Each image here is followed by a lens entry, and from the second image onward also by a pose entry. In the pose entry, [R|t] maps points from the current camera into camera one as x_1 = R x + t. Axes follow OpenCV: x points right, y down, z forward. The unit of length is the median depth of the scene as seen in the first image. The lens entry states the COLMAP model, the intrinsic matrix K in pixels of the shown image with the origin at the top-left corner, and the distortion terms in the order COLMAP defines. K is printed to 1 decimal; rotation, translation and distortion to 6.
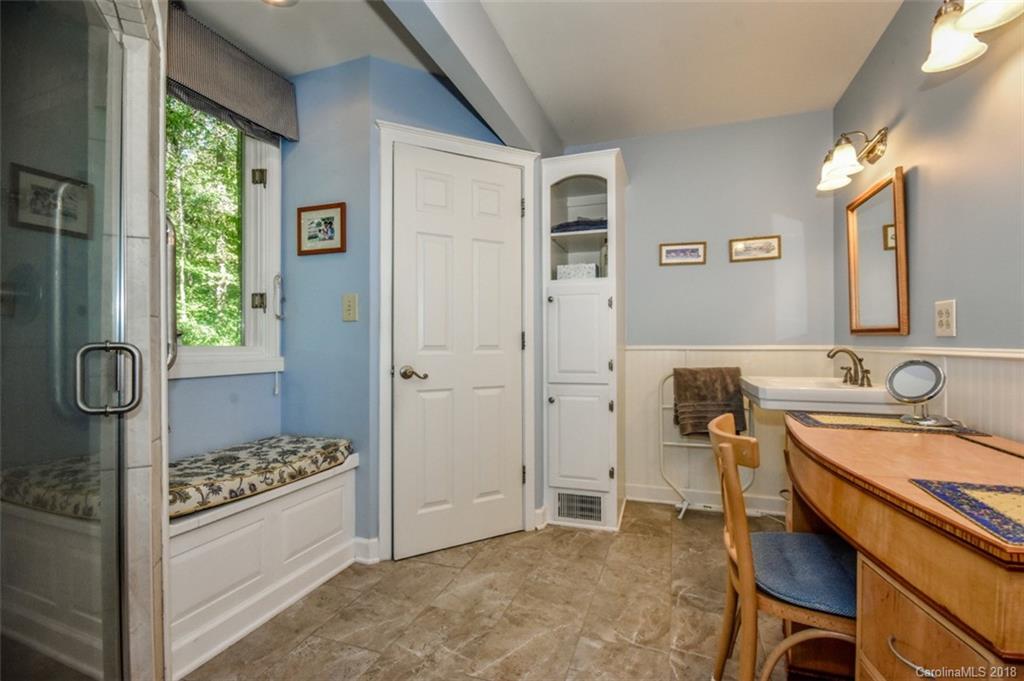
lens RADIAL K [[466.1, 0, 515.1], [0, 466.1, 339.8], [0, 0, 1]] dist [0.000028, -0.000182]
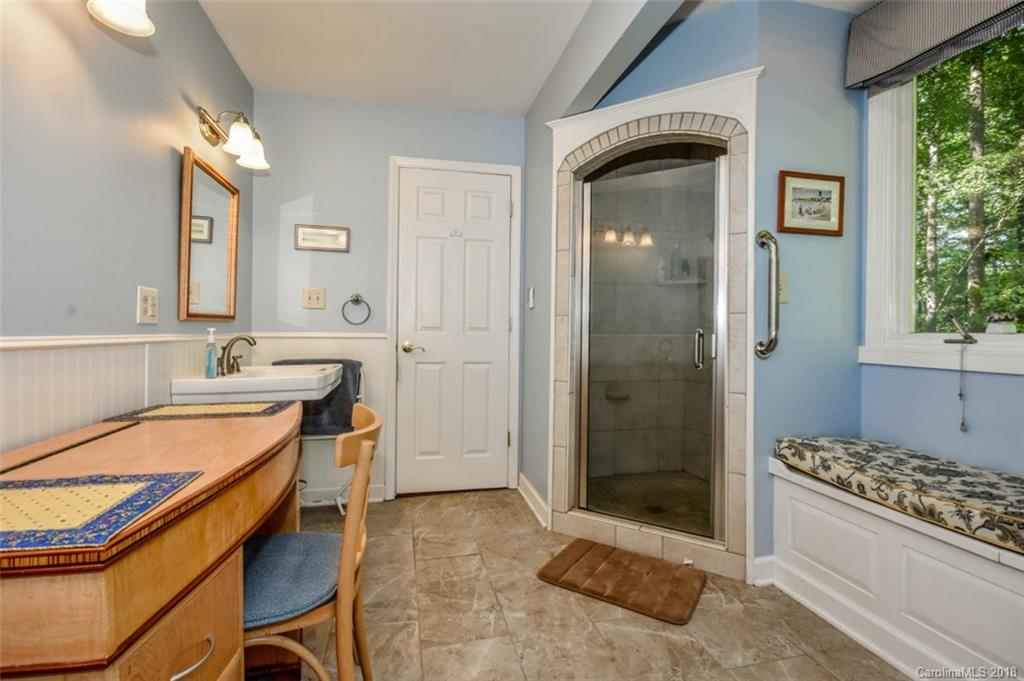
lens RADIAL K [[466.1, 0, 513.0], [0, 466.1, 335.3], [0, 0, 1]] dist [0.000028, -0.000182]
pose [[-0.845335, 0.001224, -0.534234, 0.489564], [0.002303, 0.999996, -0.001352, 0.016382], [0.534231, -0.002373, -0.845335, 1.372113]]
